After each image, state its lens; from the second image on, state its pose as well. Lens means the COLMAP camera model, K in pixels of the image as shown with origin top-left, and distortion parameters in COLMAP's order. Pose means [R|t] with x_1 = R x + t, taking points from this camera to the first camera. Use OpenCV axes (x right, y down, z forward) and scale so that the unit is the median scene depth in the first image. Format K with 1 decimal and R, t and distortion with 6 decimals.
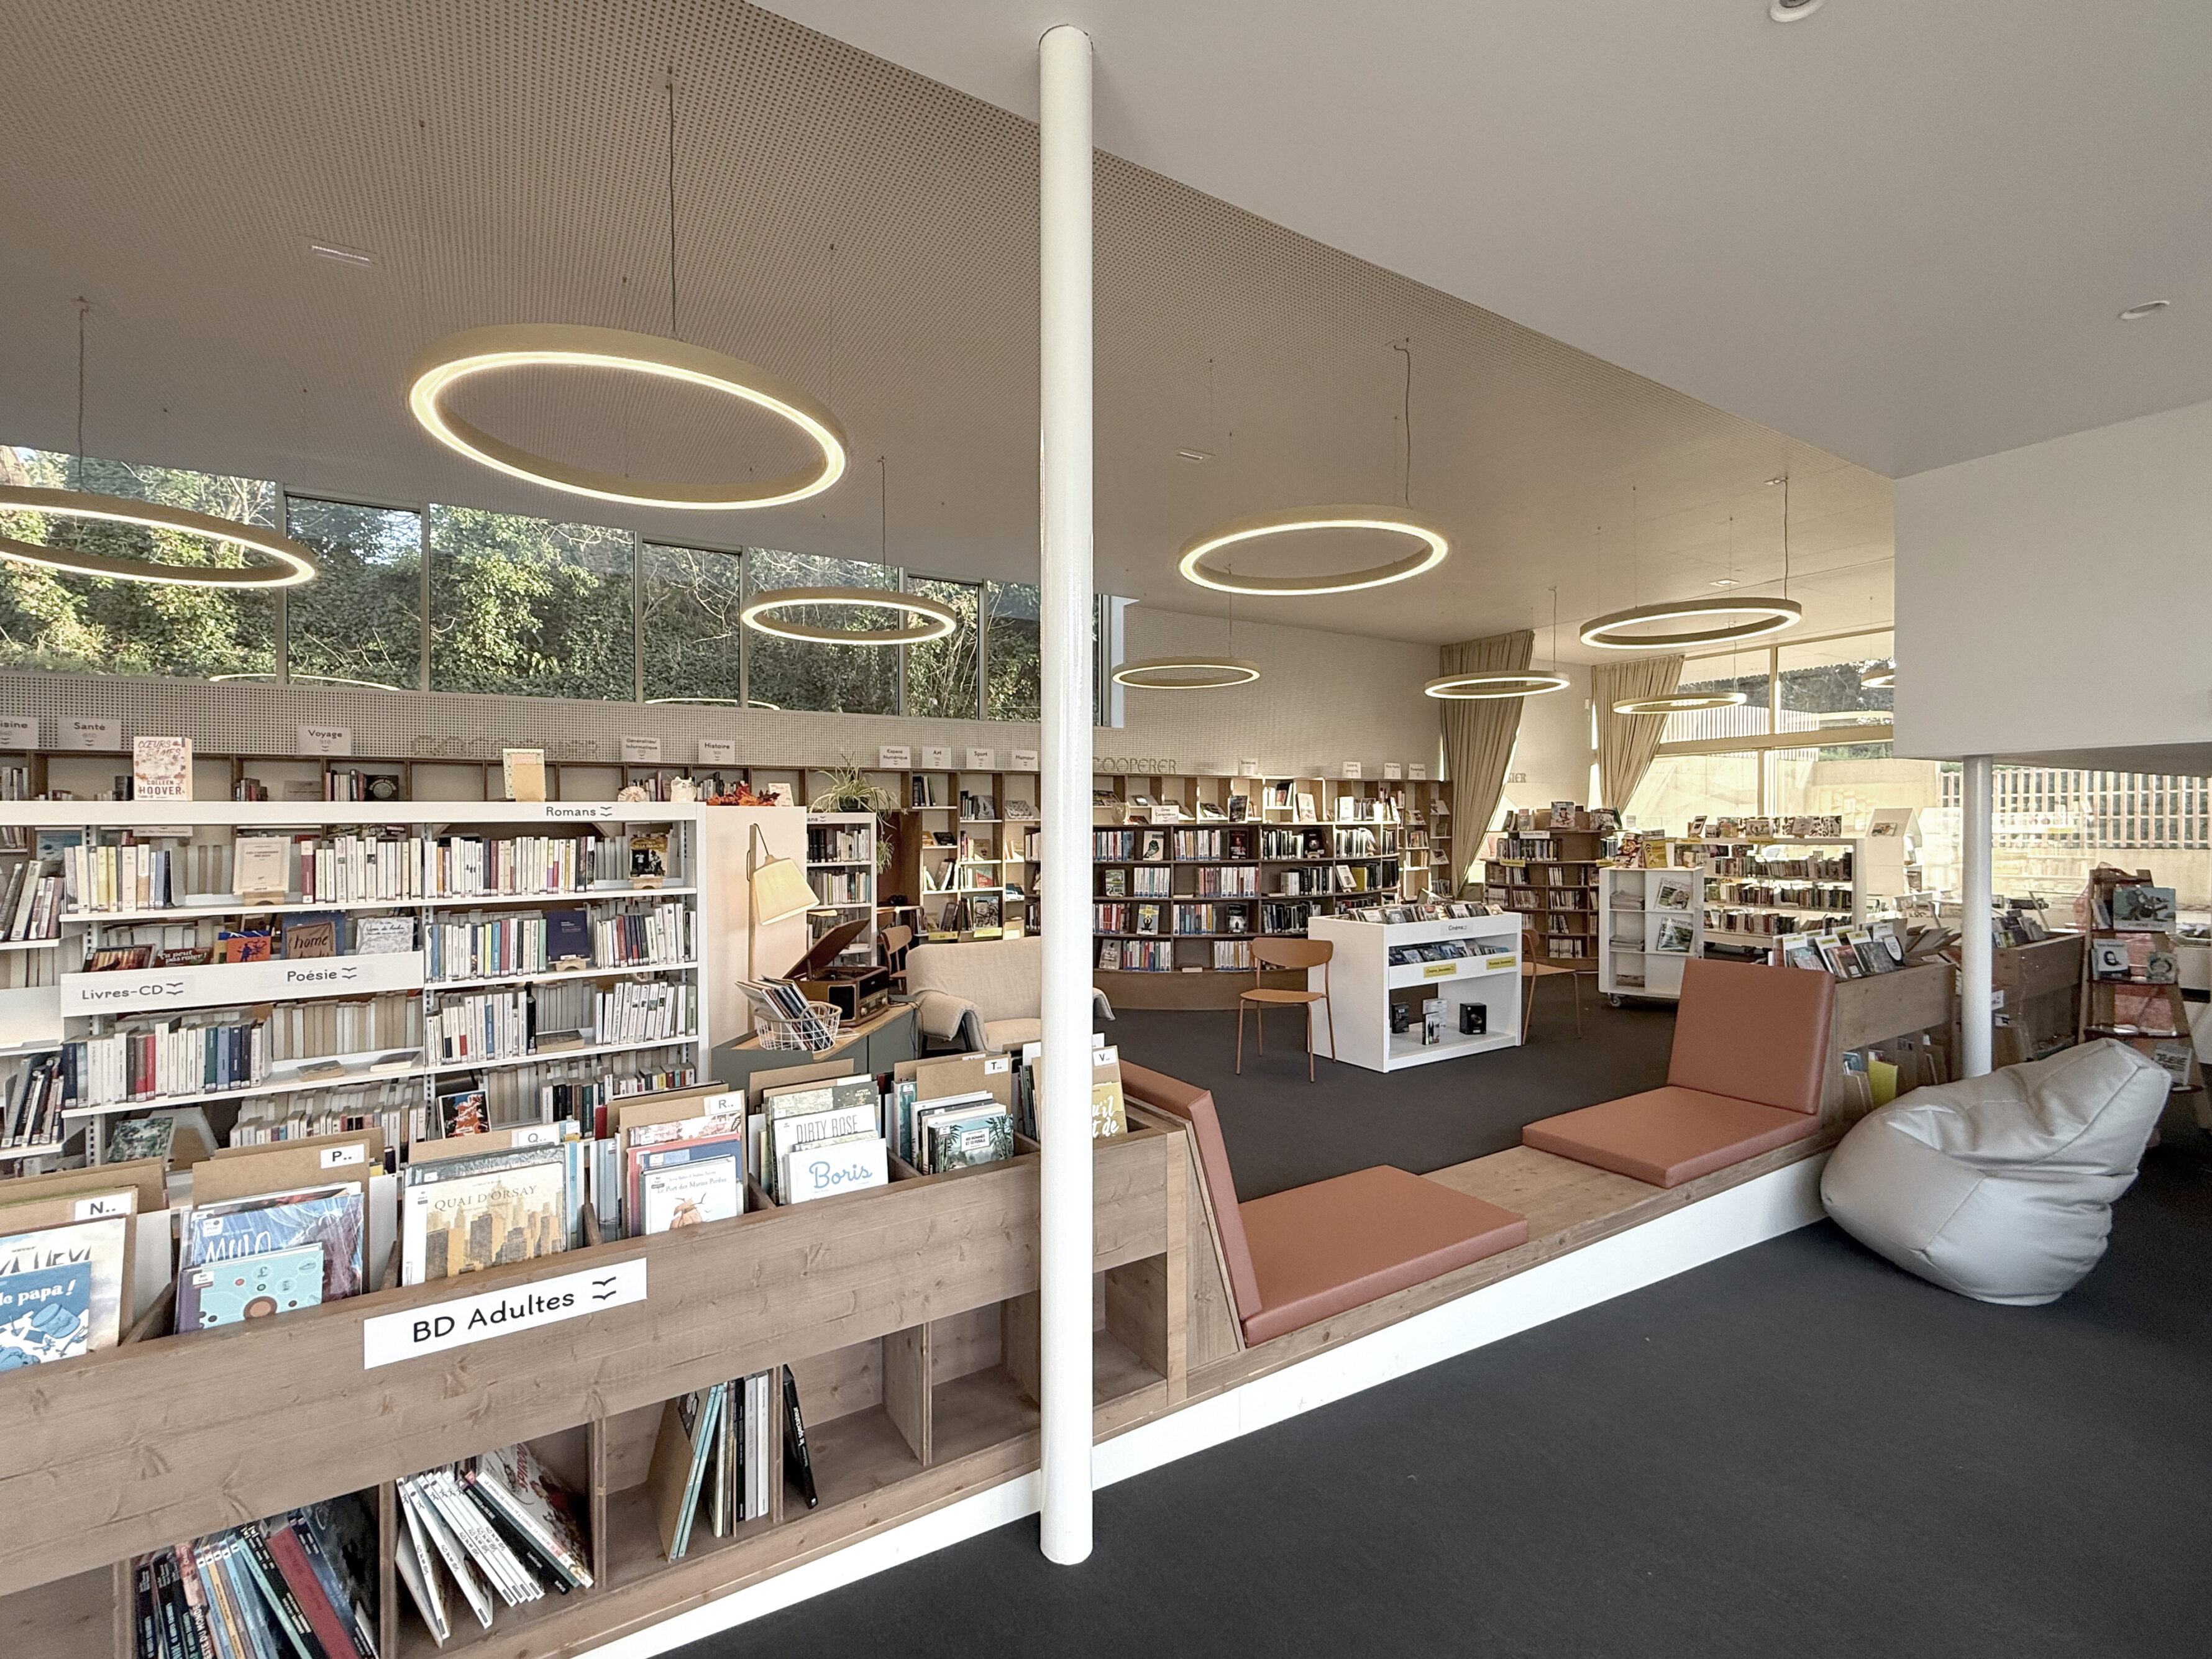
lens RADIAL K [[983.5, 0, 1110.8], [0, 983.5, 827.4], [0, 0, 1]] dist [0.000332, 0.000005]
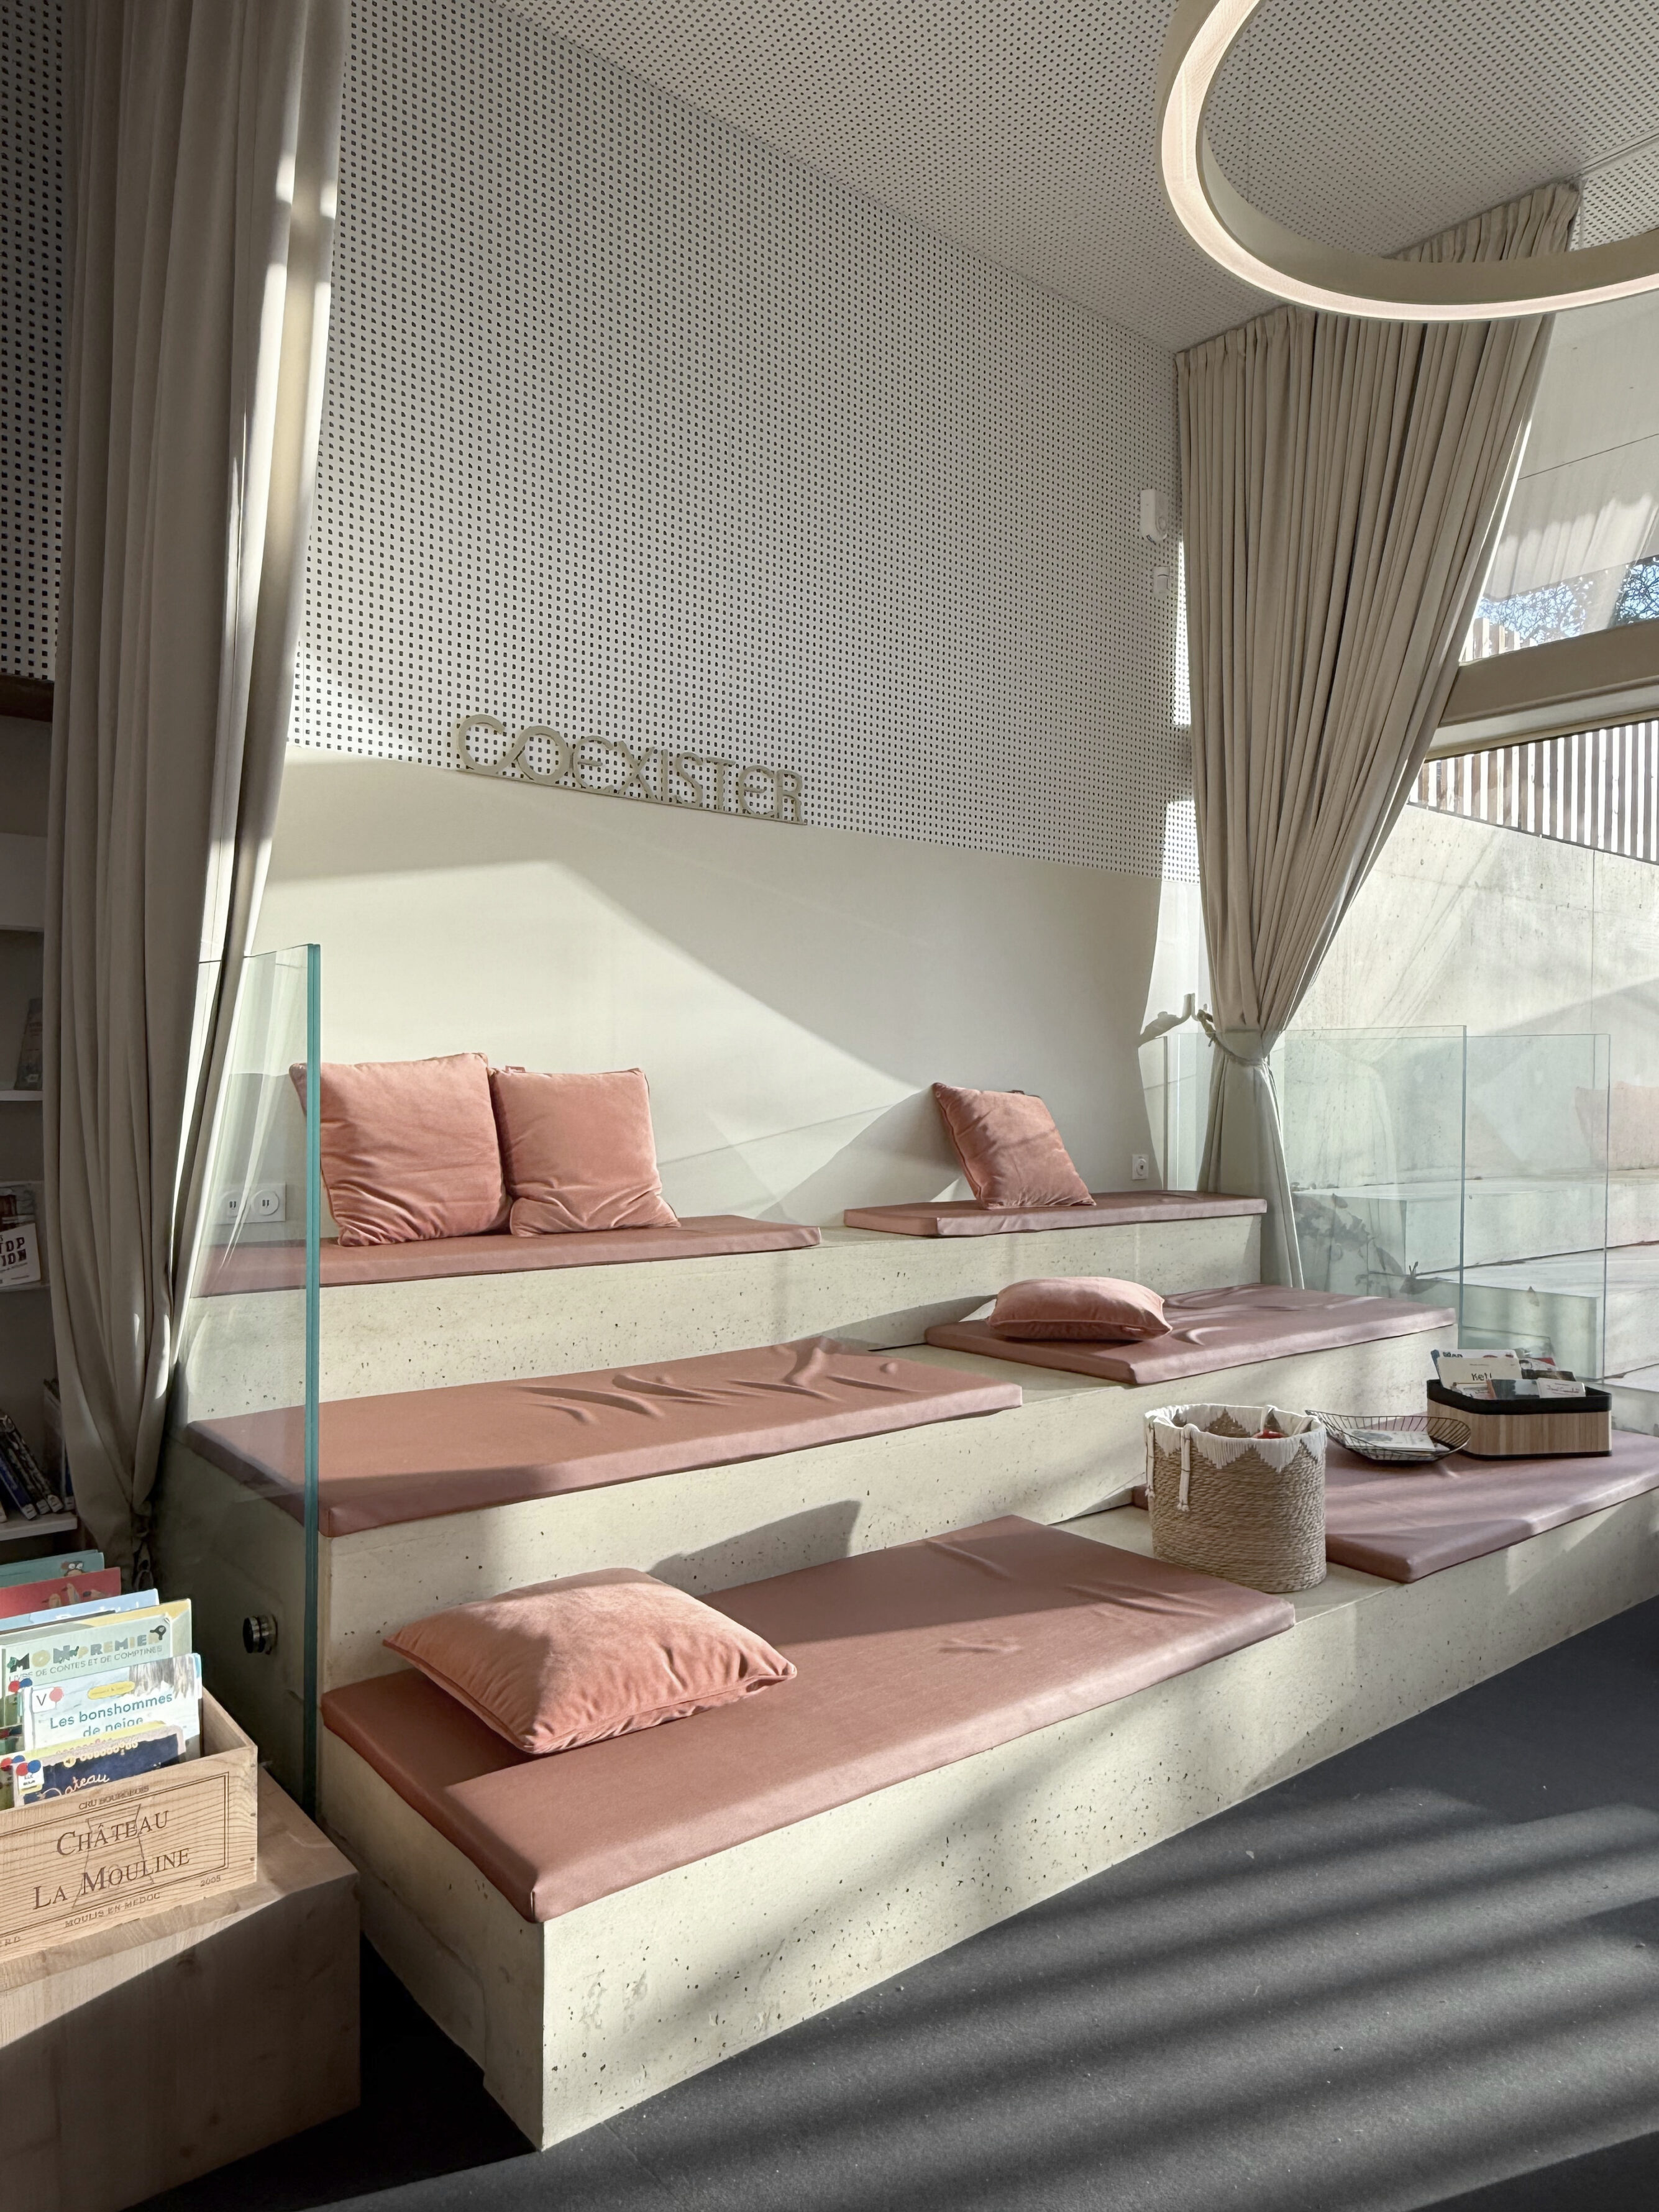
lens RADIAL K [[1479.2, 0, 824.8], [0, 1479.2, 1101.0], [0, 0, 1]] dist [0.001057, 0.000122]
pose [[0.990202, 0.009623, 0.139312, 0.366460], [-0.011347, 0.999869, 0.011582, 0.001900], [-0.139183, -0.013049, 0.990181, 0.677748]]
